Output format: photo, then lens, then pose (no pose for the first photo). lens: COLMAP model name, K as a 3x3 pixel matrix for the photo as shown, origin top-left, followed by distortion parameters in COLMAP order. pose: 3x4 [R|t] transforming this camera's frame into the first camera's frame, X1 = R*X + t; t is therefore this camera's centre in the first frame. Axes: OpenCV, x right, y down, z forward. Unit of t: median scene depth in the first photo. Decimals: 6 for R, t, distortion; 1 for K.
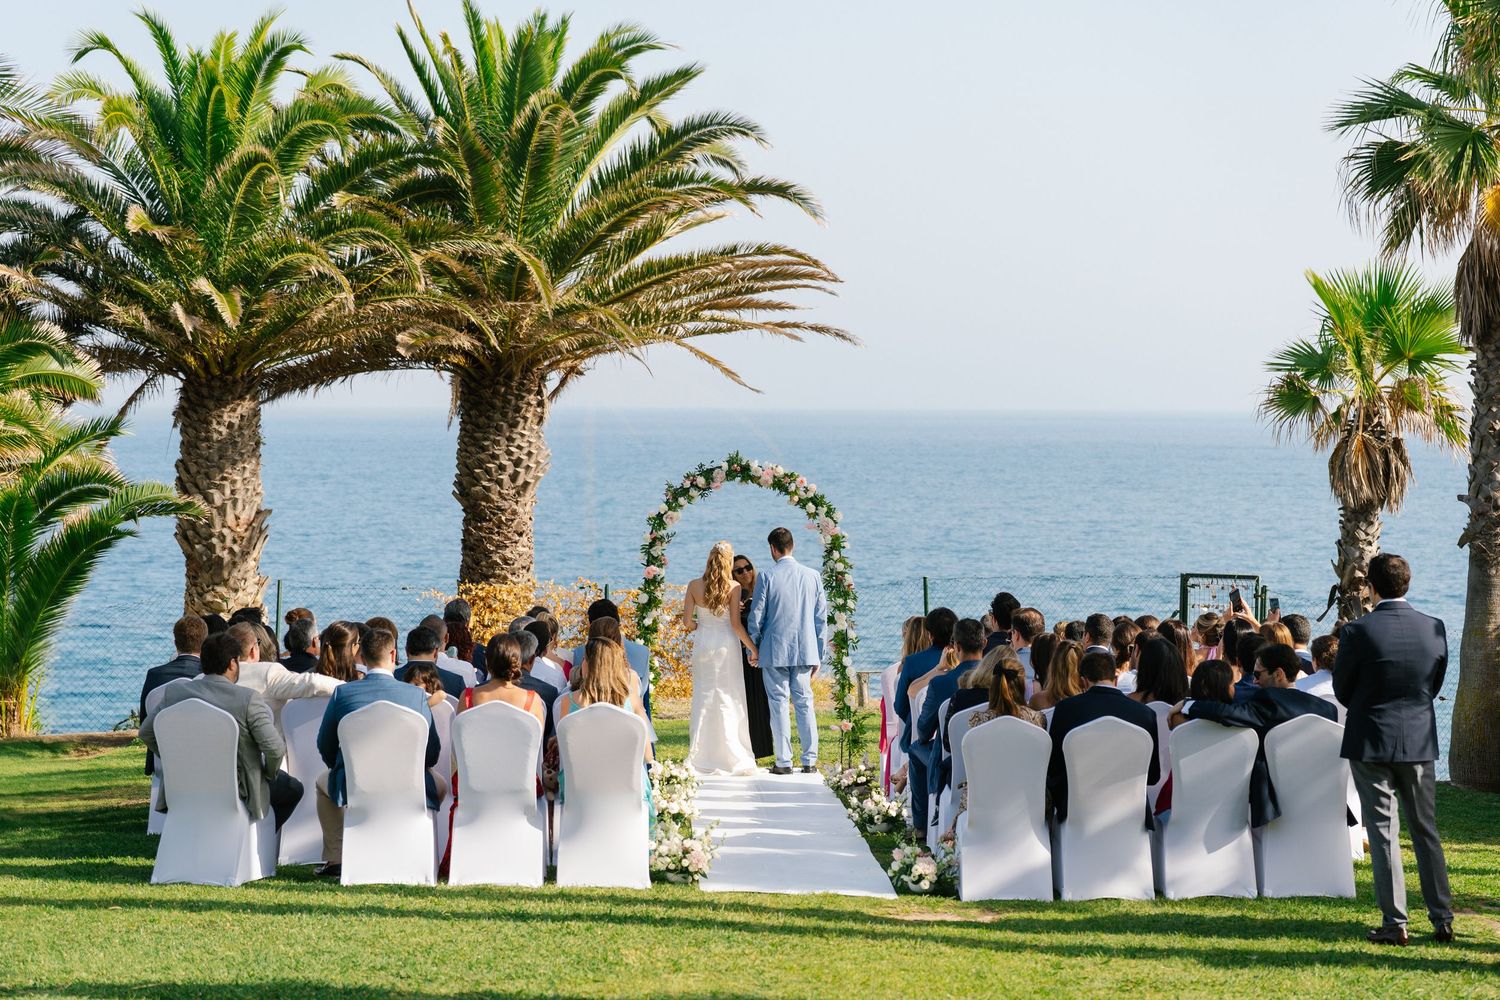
lens RADIAL K [[3230.9, 0, 747.1], [0, 3230.9, 498.6], [0, 0, 1]] dist [-0.045701, 0.000000]
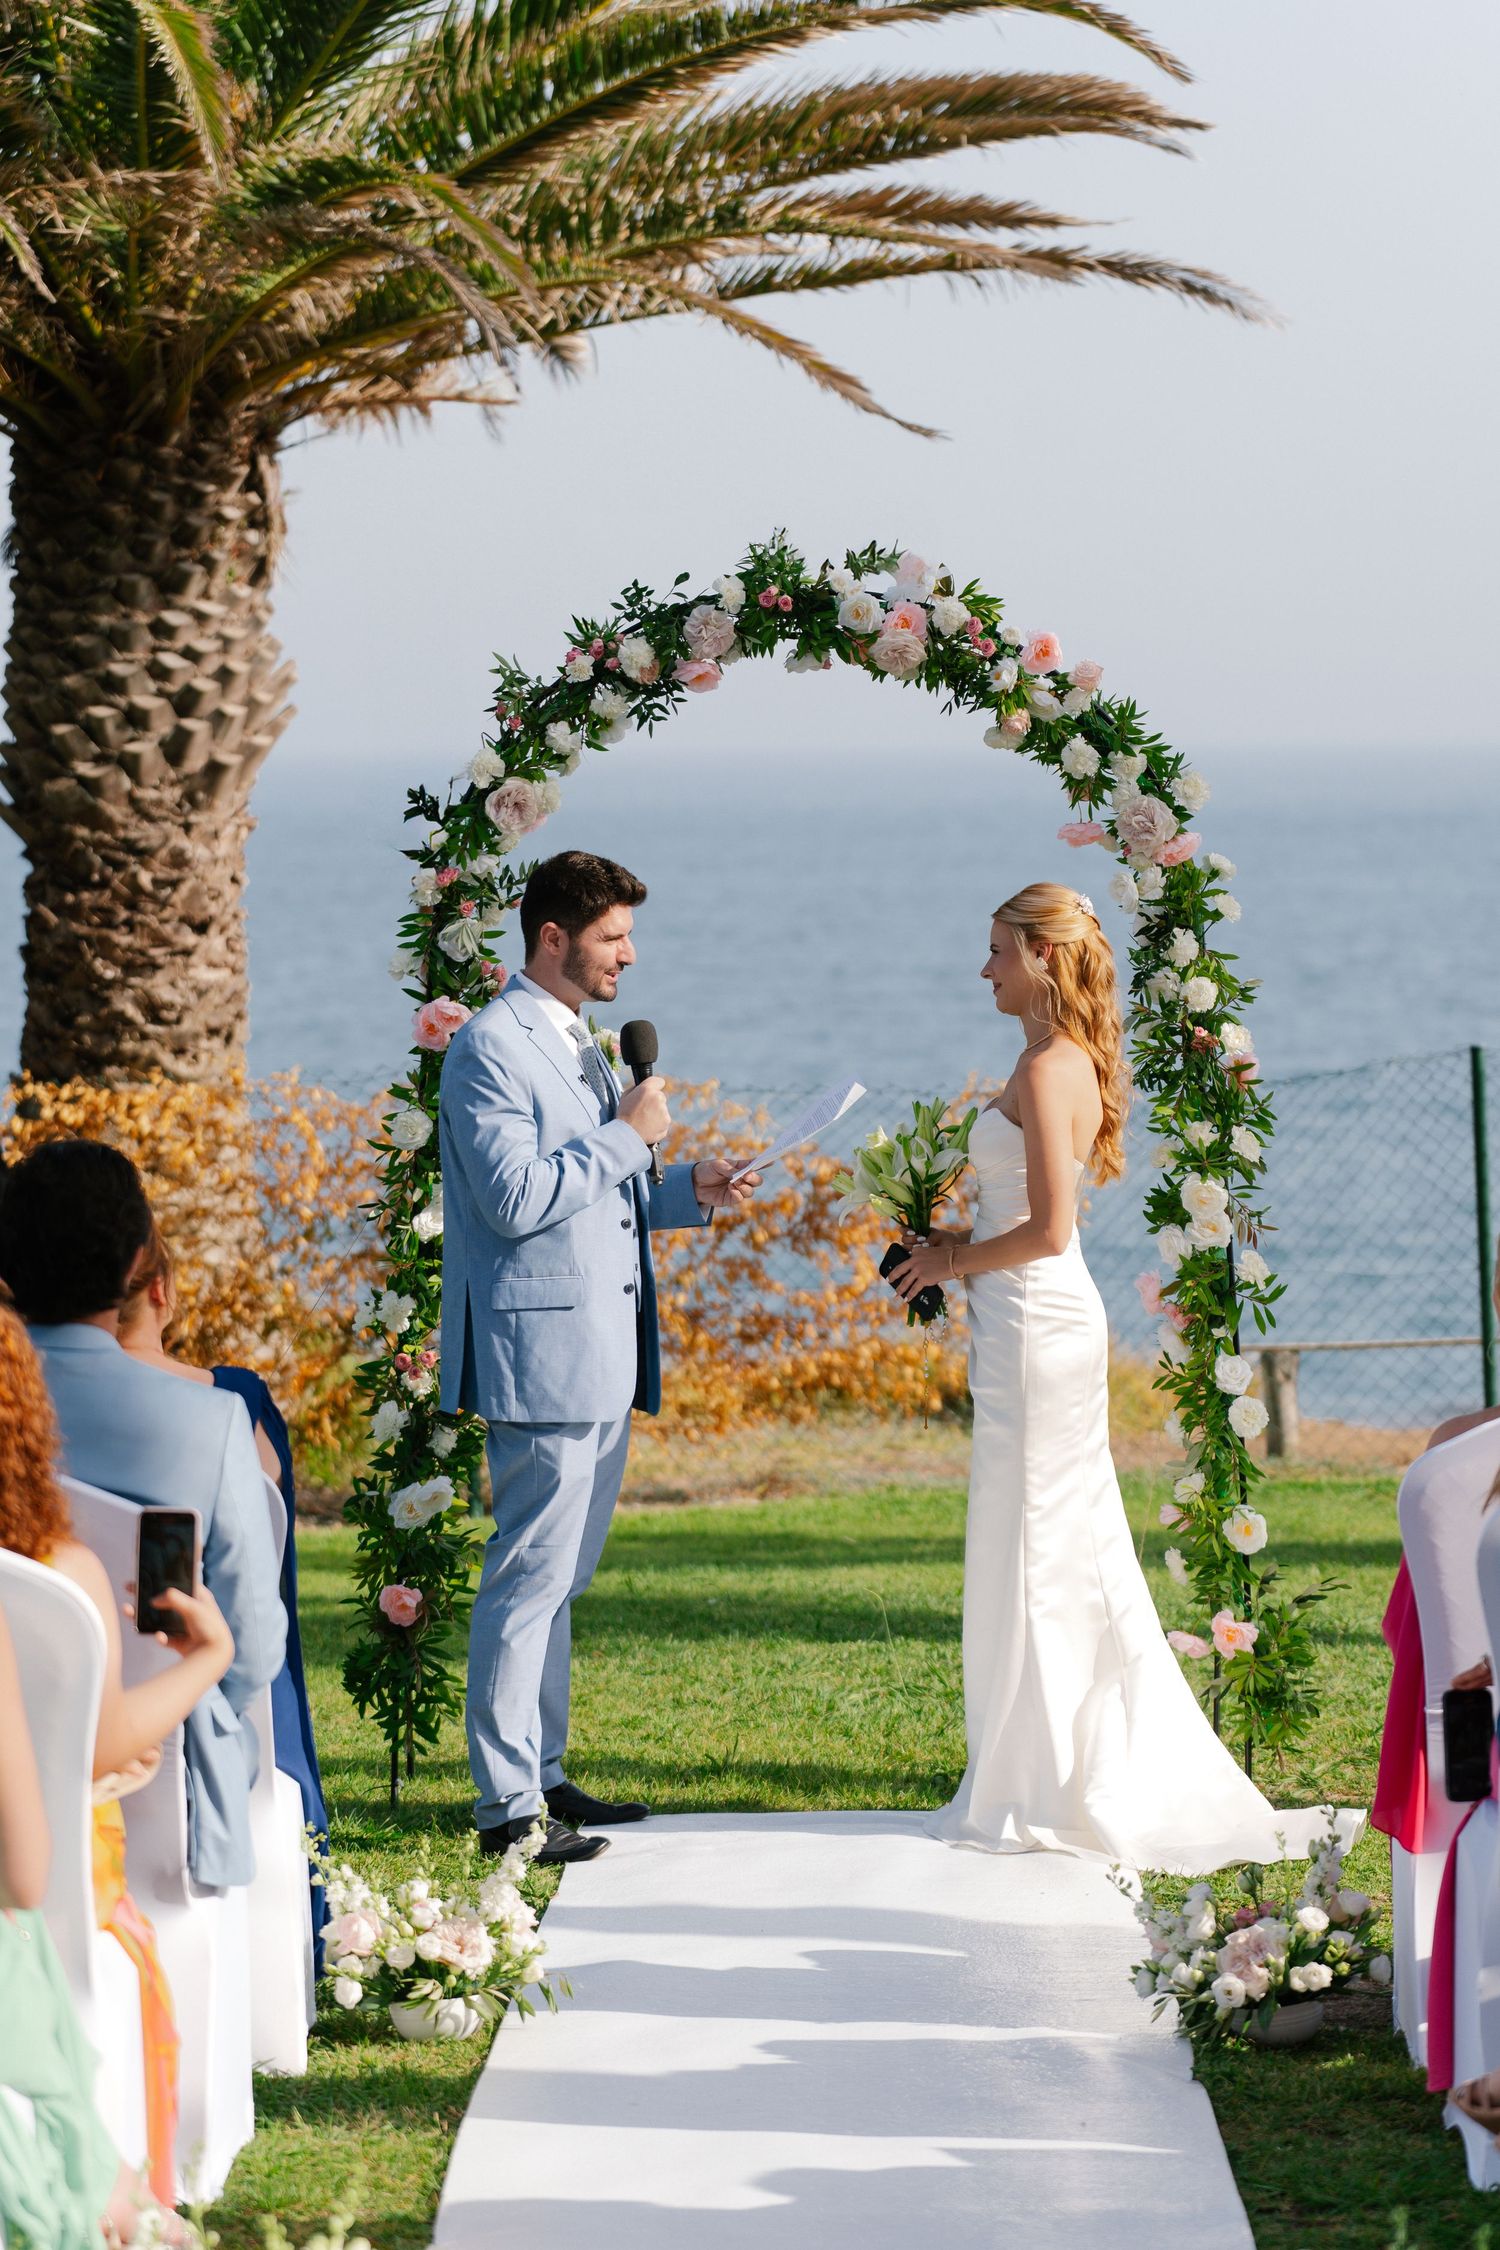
lens RADIAL K [[5775.6, 0, 745.3], [0, 5775.6, 1126.2], [0, 0, 1]] dist [0.069134, 0.000000]
pose [[0.998609, -0.011232, -0.051509, 0.016332], [0.012921, 0.999386, 0.032576, 0.016168], [0.051112, -0.033196, 0.998141, 0.548042]]
